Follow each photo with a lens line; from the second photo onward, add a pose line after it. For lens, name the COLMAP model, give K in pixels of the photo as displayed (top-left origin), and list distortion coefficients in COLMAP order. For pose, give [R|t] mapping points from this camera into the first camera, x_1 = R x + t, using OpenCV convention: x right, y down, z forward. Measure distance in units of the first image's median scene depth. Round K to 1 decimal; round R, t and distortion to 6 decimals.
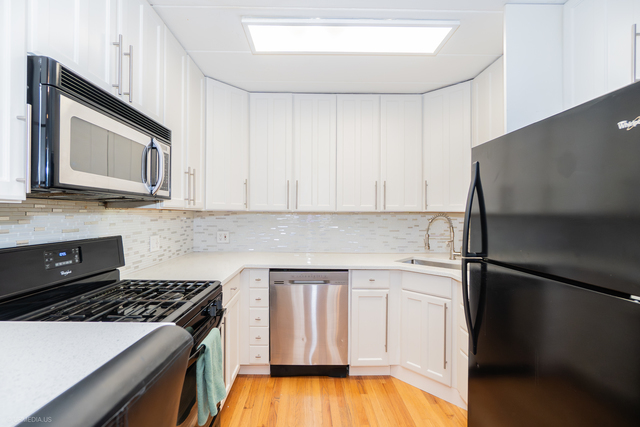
lens RADIAL K [[283.5, 0, 314.3], [0, 283.5, 215.1], [0, 0, 1]] dist [-0.001559, 0.000001]
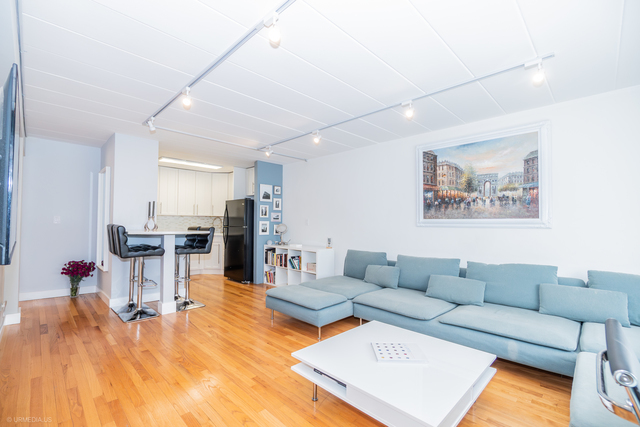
lens RADIAL K [[283.5, 0, 314.3], [0, 283.5, 215.1], [0, 0, 1]] dist [-0.001559, 0.000001]
pose [[0.720798, 0.024552, 0.692710, -0.903920], [-0.005775, 0.999551, -0.029418, 0.057574], [-0.693121, 0.017204, 0.720616, -1.896724]]
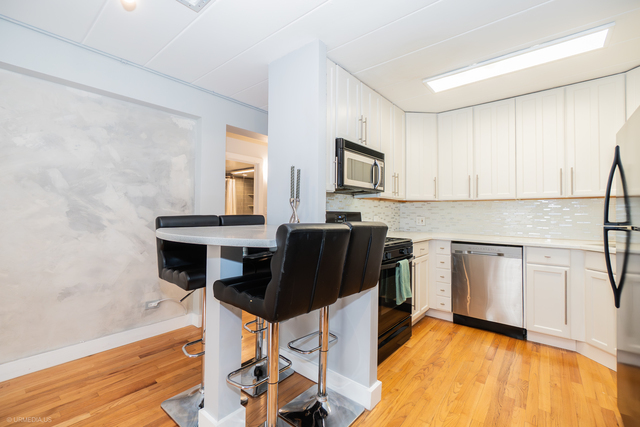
lens RADIAL K [[281.5, 0, 317.0], [0, 281.5, 208.0], [0, 0, 1]] dist [-0.003599, -0.000165]
pose [[0.754056, -0.014325, -0.656654, 0.244129], [-0.005447, 0.999591, -0.028061, 0.070495], [0.656788, 0.024736, 0.753669, -0.443882]]
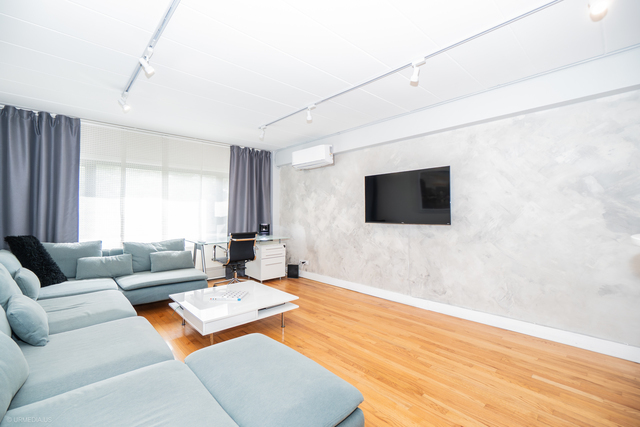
lens RADIAL K [[281.5, 0, 317.0], [0, 281.5, 208.0], [0, 0, 1]] dist [-0.003599, -0.000165]
pose [[-0.747703, -0.020001, -0.663732, 0.442663], [-0.004015, 0.999664, -0.025601, 0.069969], [0.664021, -0.016477, -0.747532, -0.211561]]
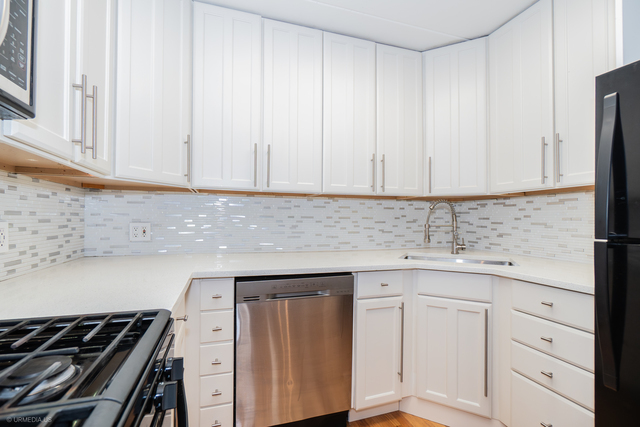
lens RADIAL K [[286.6, 0, 316.0], [0, 286.6, 218.3], [0, 0, 1]] dist [-0.003162, -0.000316]
pose [[0.955816, 0.003203, 0.293949, -0.172521], [-0.000807, 0.999965, -0.008271, 0.066245], [-0.293966, 0.007669, 0.955785, 0.351752]]
